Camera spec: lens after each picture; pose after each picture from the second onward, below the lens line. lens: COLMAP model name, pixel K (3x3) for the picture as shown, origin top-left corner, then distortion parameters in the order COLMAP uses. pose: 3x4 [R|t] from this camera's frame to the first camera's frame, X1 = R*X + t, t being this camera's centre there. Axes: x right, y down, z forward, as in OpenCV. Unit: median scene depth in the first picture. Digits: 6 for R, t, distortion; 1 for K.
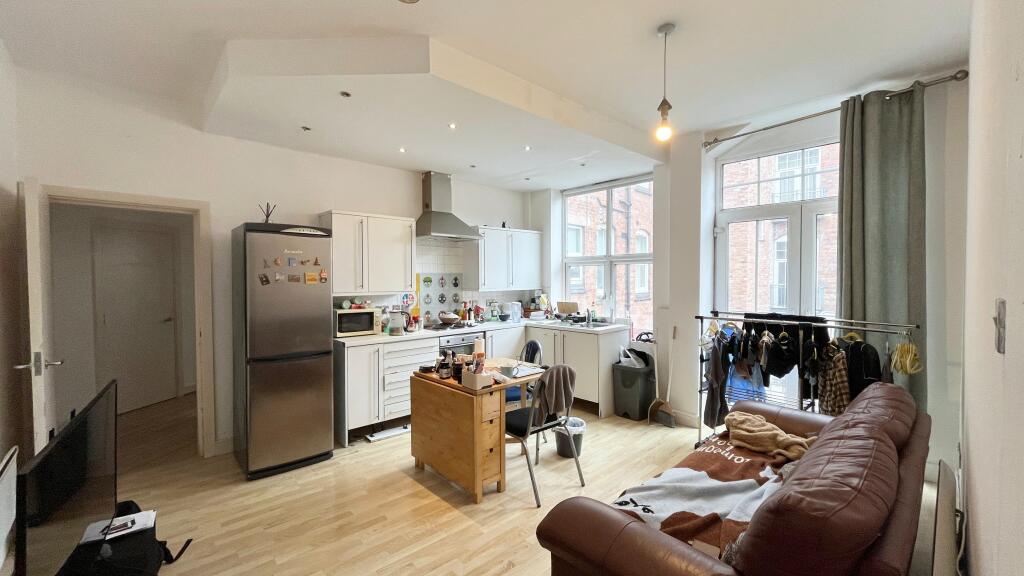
lens RADIAL K [[417.3, 0, 510.6], [0, 417.3, 286.9], [0, 0, 1]] dist [0.000383, 0.000131]
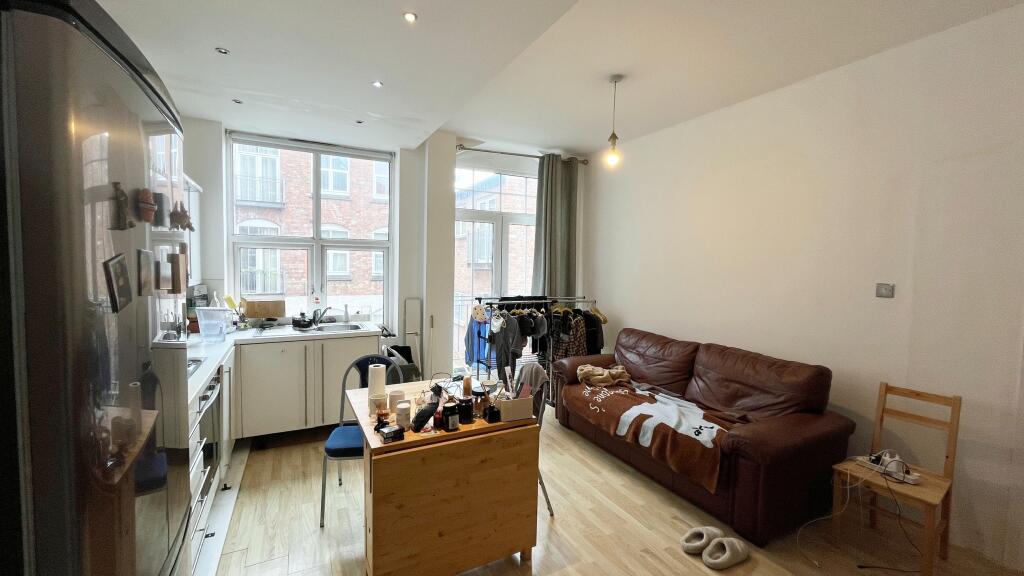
lens RADIAL K [[417.3, 0, 511.4], [0, 417.3, 286.3], [0, 0, 1]] dist [0.000383, 0.000131]
pose [[0.254102, -0.039875, 0.966355, -0.529615], [0.003642, 0.999182, 0.040272, -0.017185], [-0.967170, -0.006713, 0.254040, 0.535946]]
